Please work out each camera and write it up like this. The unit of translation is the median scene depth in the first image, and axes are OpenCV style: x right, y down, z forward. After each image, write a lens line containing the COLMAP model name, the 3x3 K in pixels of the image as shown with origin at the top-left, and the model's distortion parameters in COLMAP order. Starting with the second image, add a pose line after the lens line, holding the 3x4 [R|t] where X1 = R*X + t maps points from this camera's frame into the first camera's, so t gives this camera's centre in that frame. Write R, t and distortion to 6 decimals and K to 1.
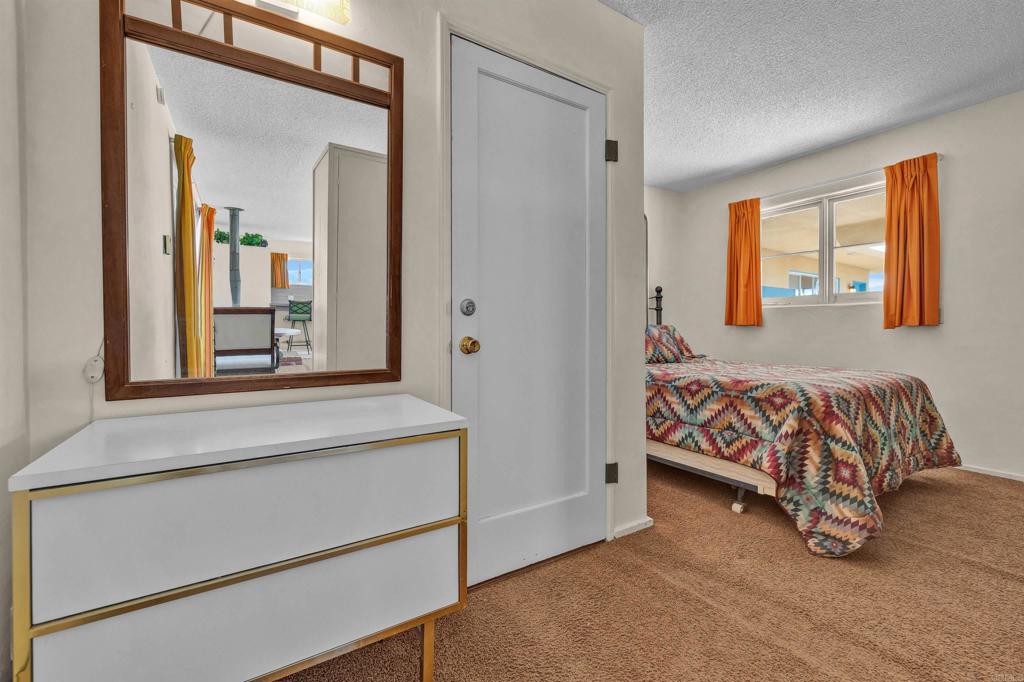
lens RADIAL K [[427.7, 0, 508.5], [0, 427.7, 334.9], [0, 0, 1]] dist [-0.001157, -0.000784]
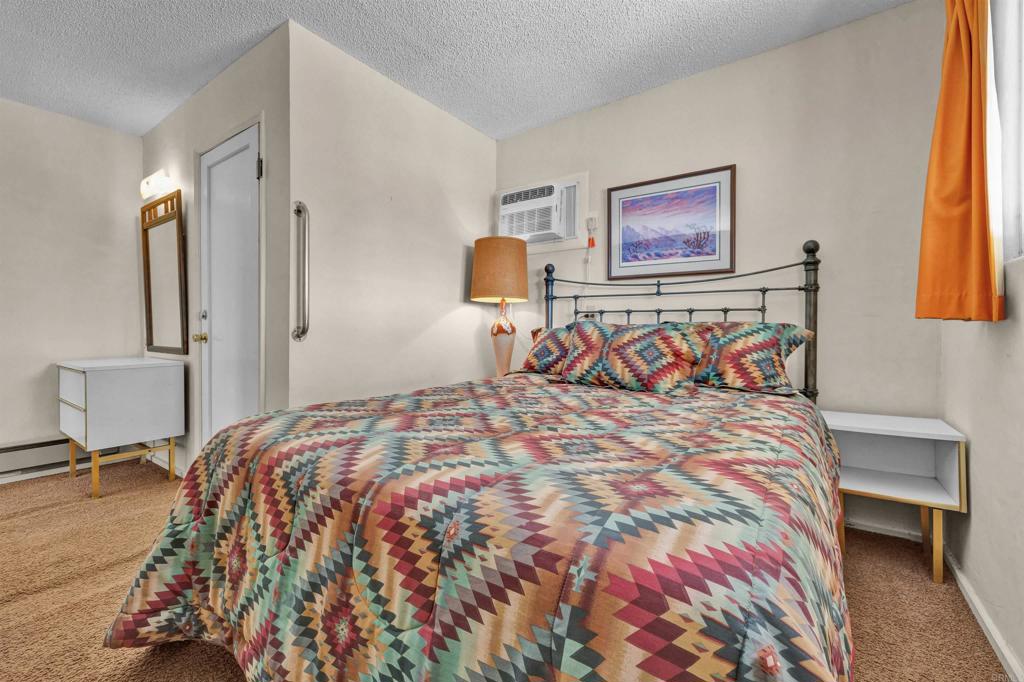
lens RADIAL K [[427.7, 0, 511.1], [0, 427.7, 331.5], [0, 0, 1]] dist [-0.001157, -0.000784]
pose [[0.390051, 0.005653, -0.920776, 0.992530], [-0.015535, 0.999879, -0.000442, -0.009794], [0.920662, 0.014477, 0.390091, 0.764243]]
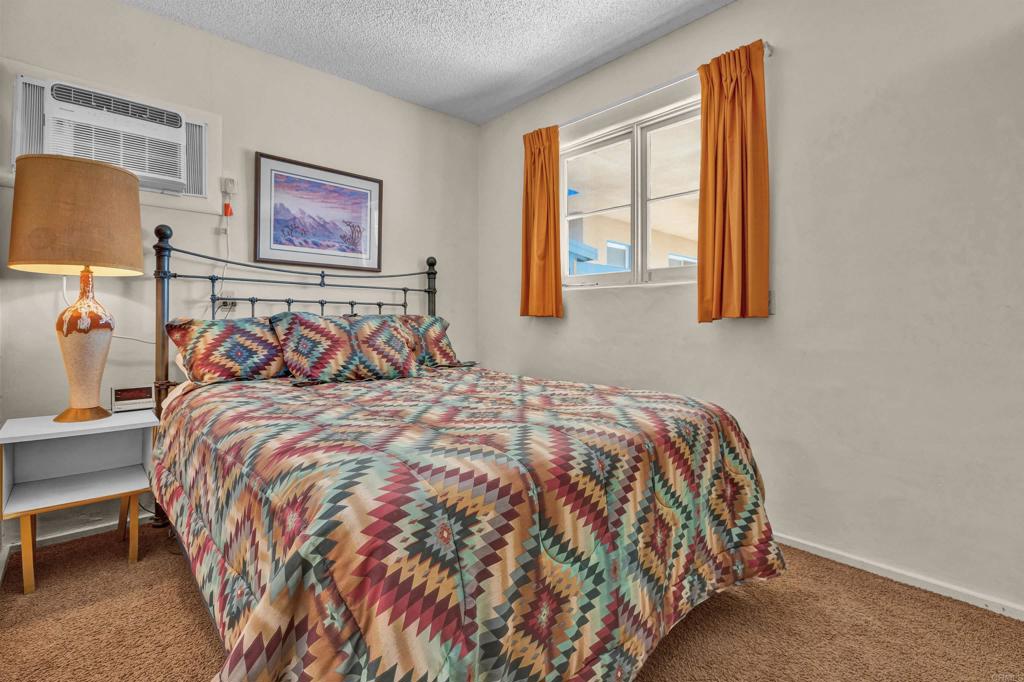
lens RADIAL K [[469.3, 0, 516.0], [0, 469.3, 320.9], [0, 0, 1]] dist [0.000422, -0.000740]
pose [[0.981178, 0.003076, 0.193082, 0.511247], [-0.000720, 0.999924, -0.012273, -0.008119], [-0.193105, 0.011903, 0.981106, 0.395159]]
